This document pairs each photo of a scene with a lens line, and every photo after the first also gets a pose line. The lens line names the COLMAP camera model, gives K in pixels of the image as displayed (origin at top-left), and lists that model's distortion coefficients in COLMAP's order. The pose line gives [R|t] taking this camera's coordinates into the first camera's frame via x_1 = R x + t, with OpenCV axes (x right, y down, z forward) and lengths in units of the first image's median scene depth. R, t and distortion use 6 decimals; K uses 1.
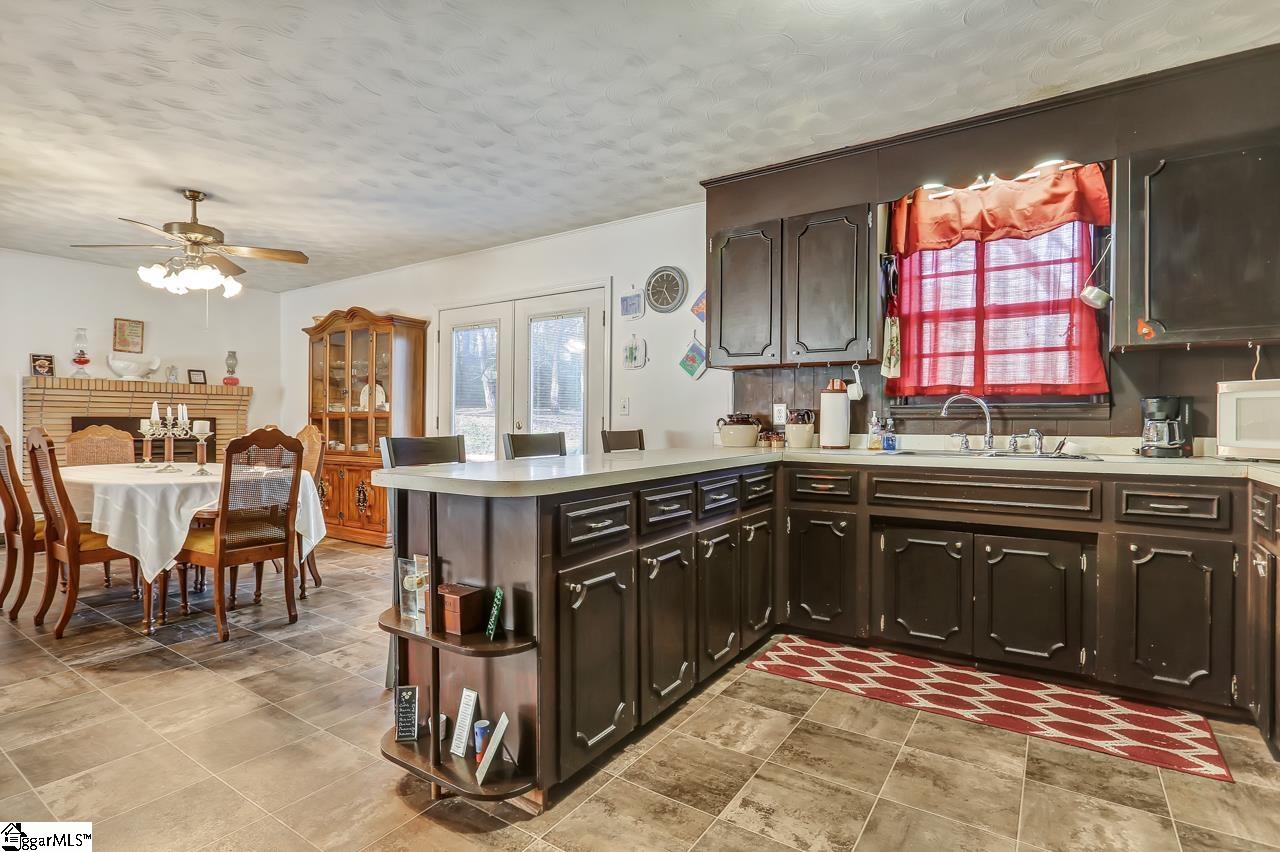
lens RADIAL K [[634.2, 0, 635.7], [0, 634.2, 413.4], [0, 0, 1]] dist [-0.006330, 0.001885]
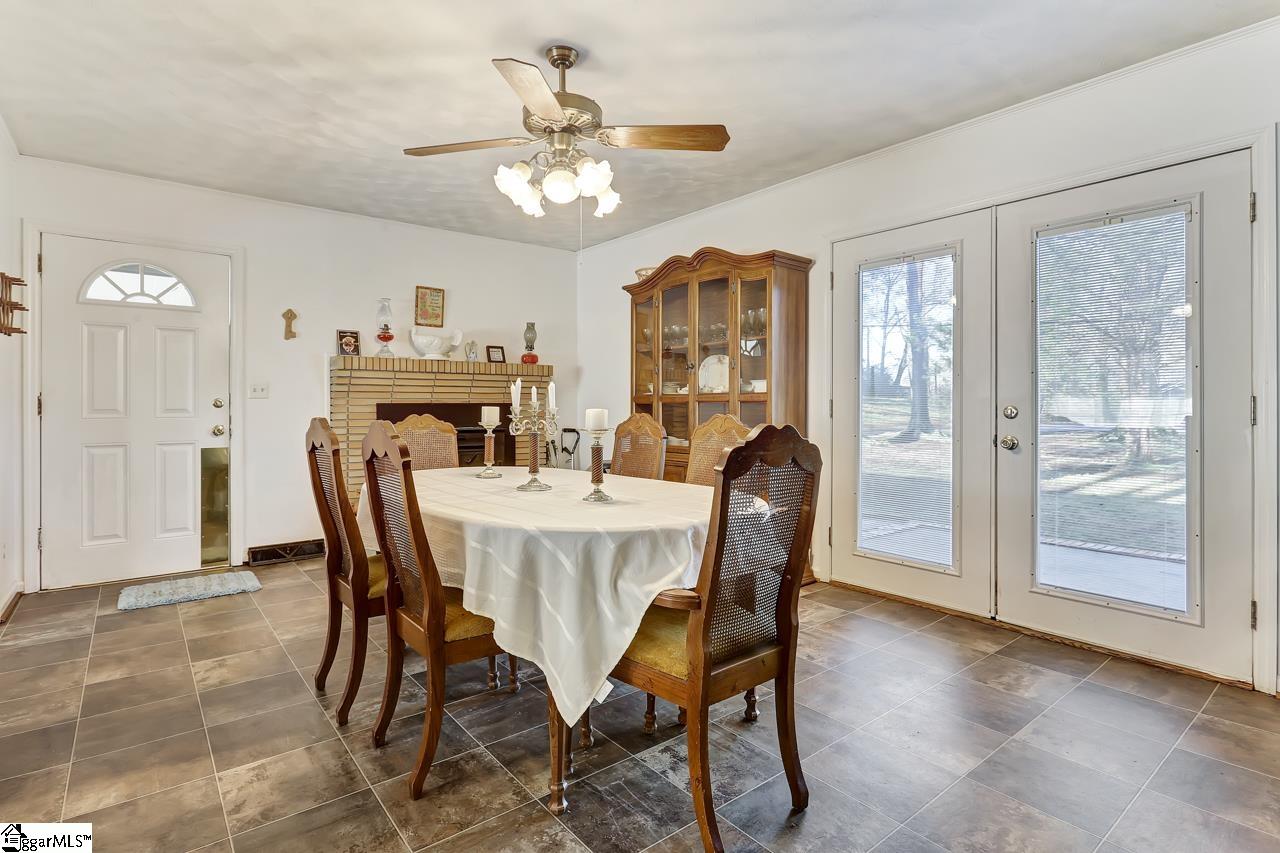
lens RADIAL K [[634.2, 0, 627.9], [0, 634.2, 388.0], [0, 0, 1]] dist [-0.006330, 0.001885]
pose [[0.953999, -0.013980, -0.299485, -0.322330], [0.010004, 0.999840, -0.014806, 0.000807], [0.299644, 0.011129, 0.953986, 0.295649]]
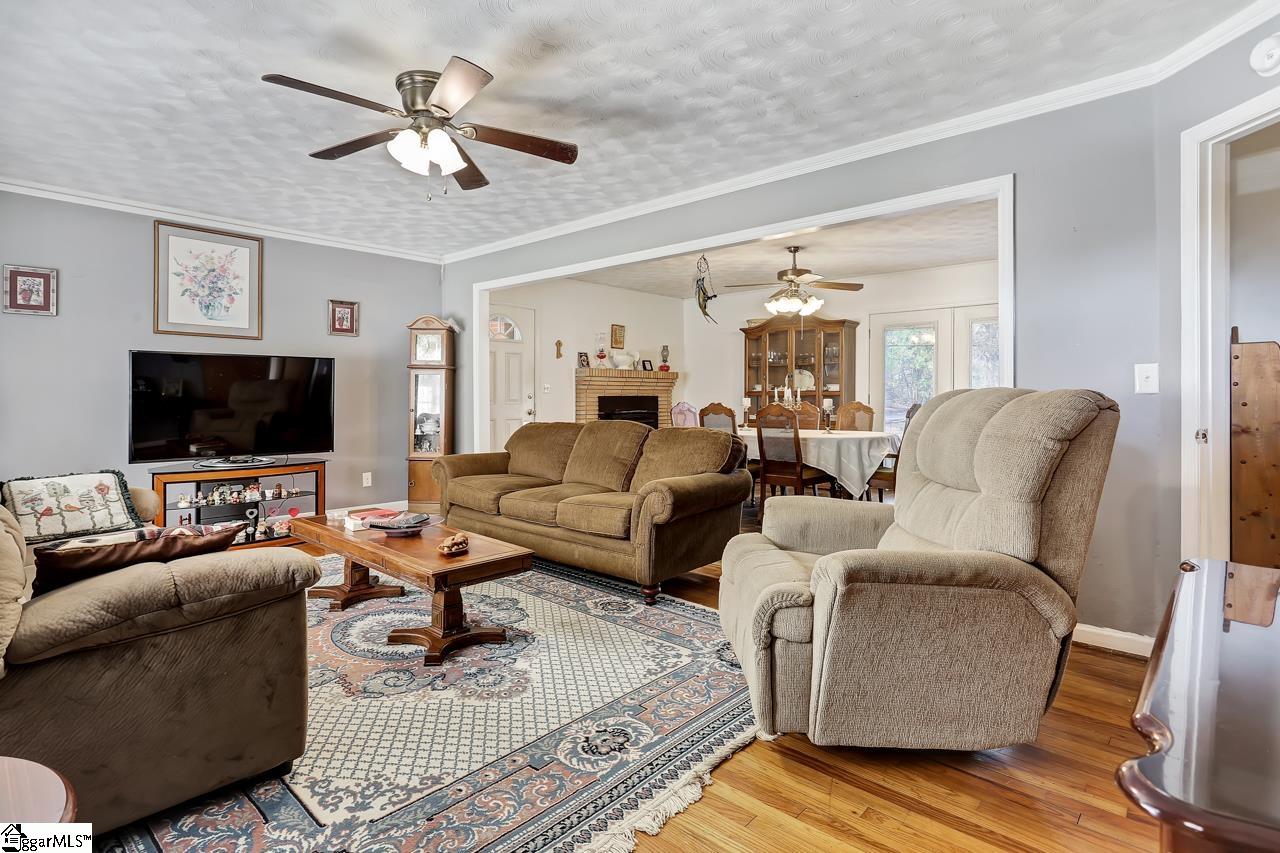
lens RADIAL K [[634.2, 0, 619.7], [0, 634.2, 393.8], [0, 0, 1]] dist [-0.006330, 0.001885]
pose [[0.989311, -0.006530, -0.145677, -0.647918], [0.008157, 0.999911, 0.010575, -0.013931], [0.145595, -0.011650, 0.989276, -0.408024]]
